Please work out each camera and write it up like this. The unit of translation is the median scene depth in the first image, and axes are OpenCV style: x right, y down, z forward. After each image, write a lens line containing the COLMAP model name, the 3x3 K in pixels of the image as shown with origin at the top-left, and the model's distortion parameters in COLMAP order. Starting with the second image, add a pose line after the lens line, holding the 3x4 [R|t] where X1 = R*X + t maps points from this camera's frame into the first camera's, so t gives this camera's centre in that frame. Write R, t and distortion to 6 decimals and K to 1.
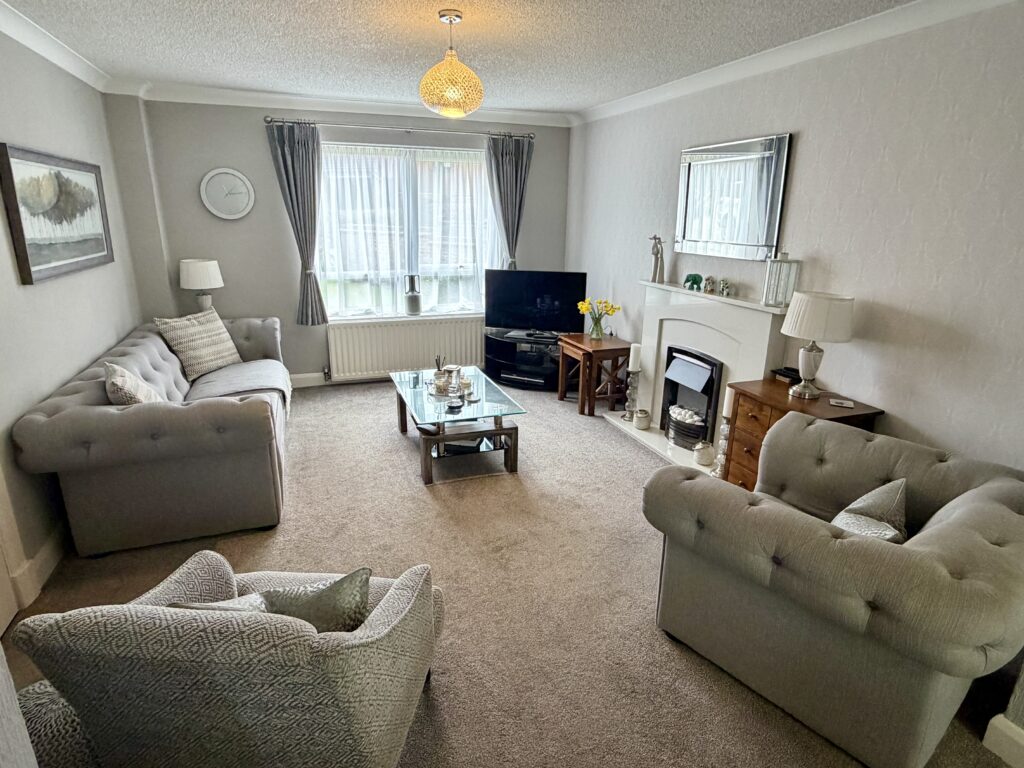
lens RADIAL K [[574.7, 0, 510.5], [0, 574.7, 386.3], [0, 0, 1]] dist [-0.004990, -0.002394]
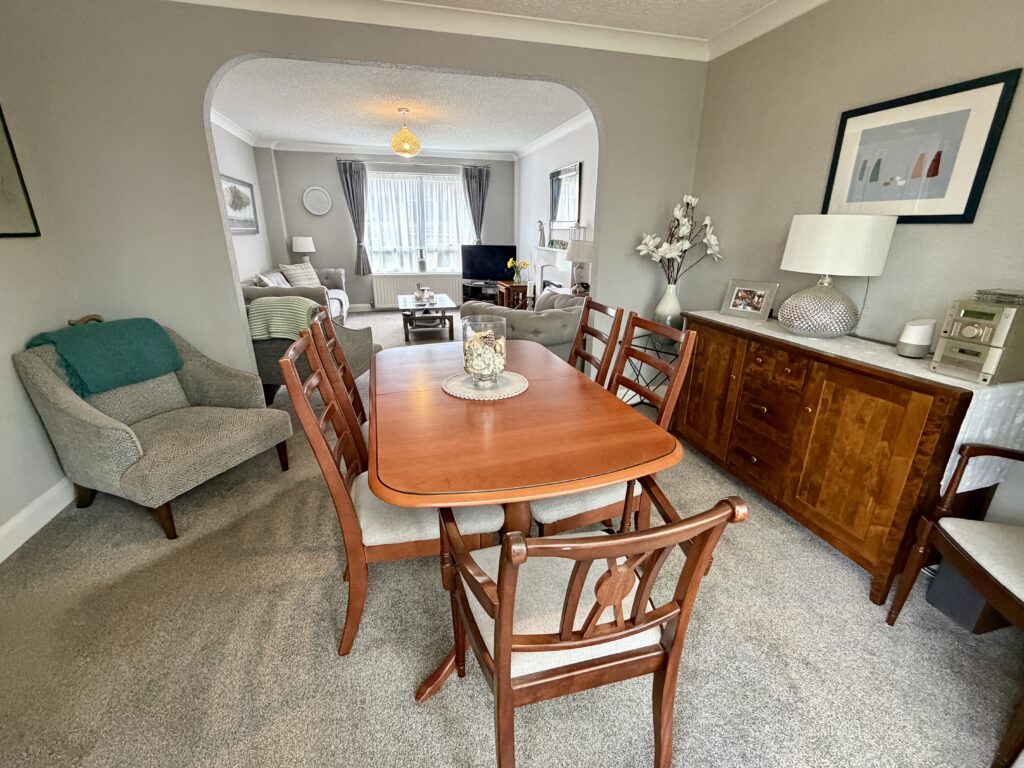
lens RADIAL K [[442.6, 0, 508.7], [0, 442.6, 381.1], [0, 0, 1]] dist [-0.000322, -0.000216]
pose [[0.996543, 0.022418, -0.080000, 0.223101], [-0.019561, 0.999149, 0.036313, 0.162662], [0.080746, -0.034623, 0.996133, -0.350066]]
